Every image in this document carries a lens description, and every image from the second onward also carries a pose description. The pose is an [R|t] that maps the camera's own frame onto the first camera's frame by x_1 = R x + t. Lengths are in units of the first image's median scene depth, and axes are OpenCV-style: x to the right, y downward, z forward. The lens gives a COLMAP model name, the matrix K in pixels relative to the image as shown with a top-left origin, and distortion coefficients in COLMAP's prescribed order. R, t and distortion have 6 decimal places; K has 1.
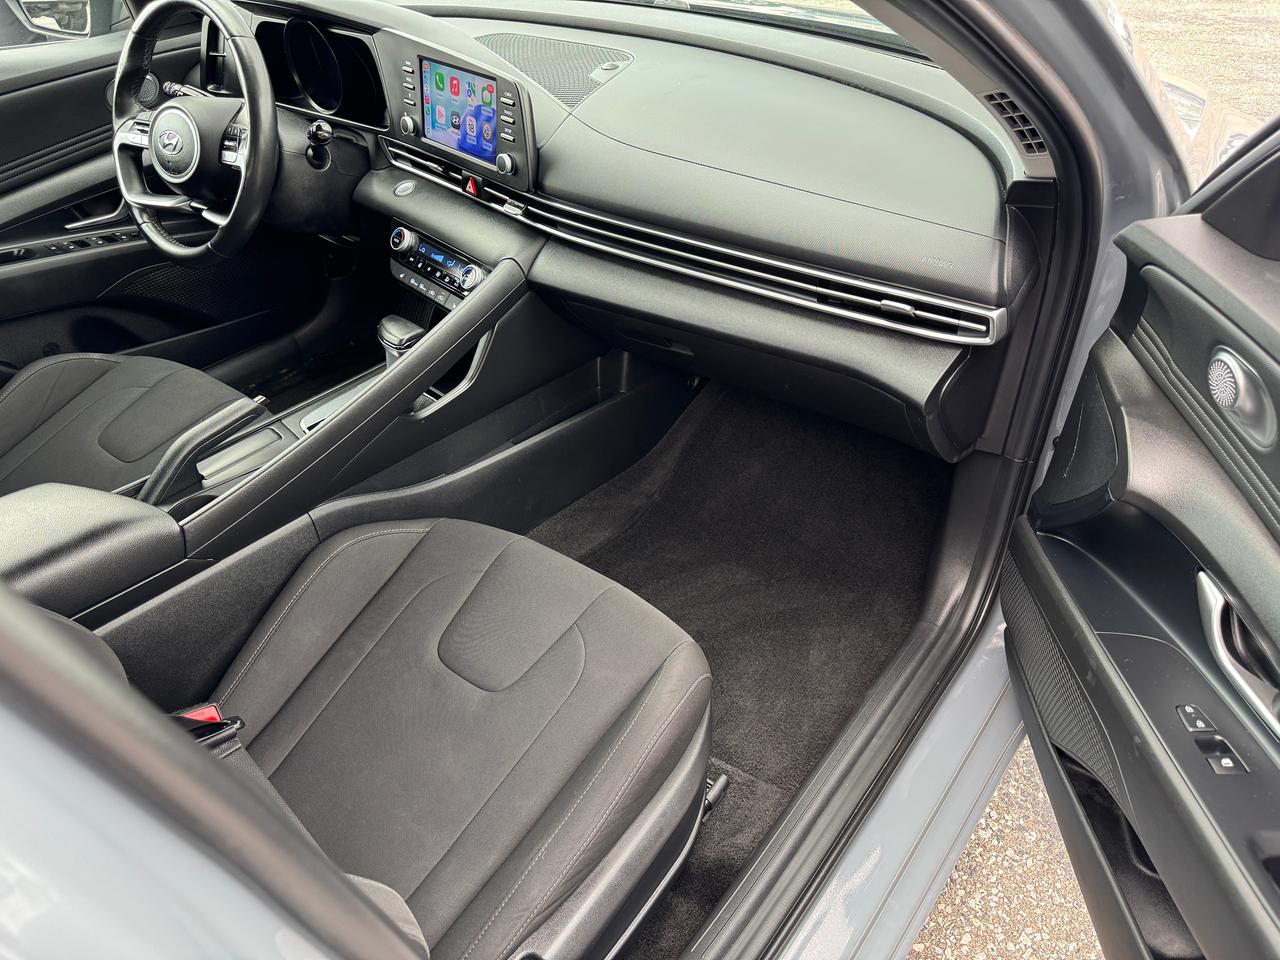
lens RADIAL K [[908.4, 0, 644.5], [0, 908.4, 485.8], [0, 0, 1]] dist [0.014489, 0.000431]
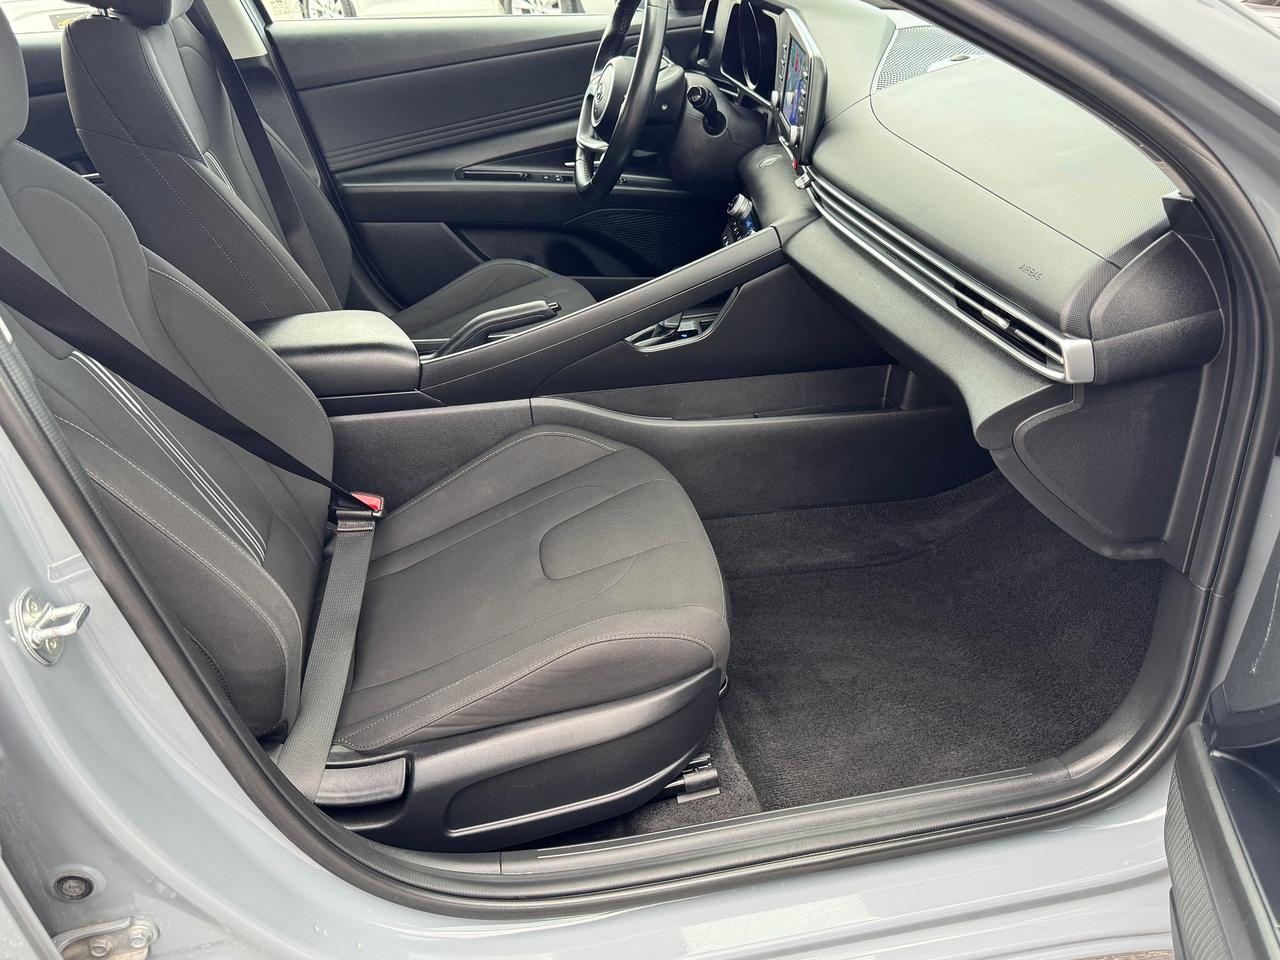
lens RADIAL K [[1048.6, 0, 633.5], [0, 1048.6, 476.5], [0, 0, 1]] dist [0.058454, -0.008552]
pose [[0.743384, 0.314683, -0.590215, 0.512032], [-0.367921, 0.929304, 0.032071, 0.029098], [0.558582, 0.193311, 0.806608, 0.013042]]
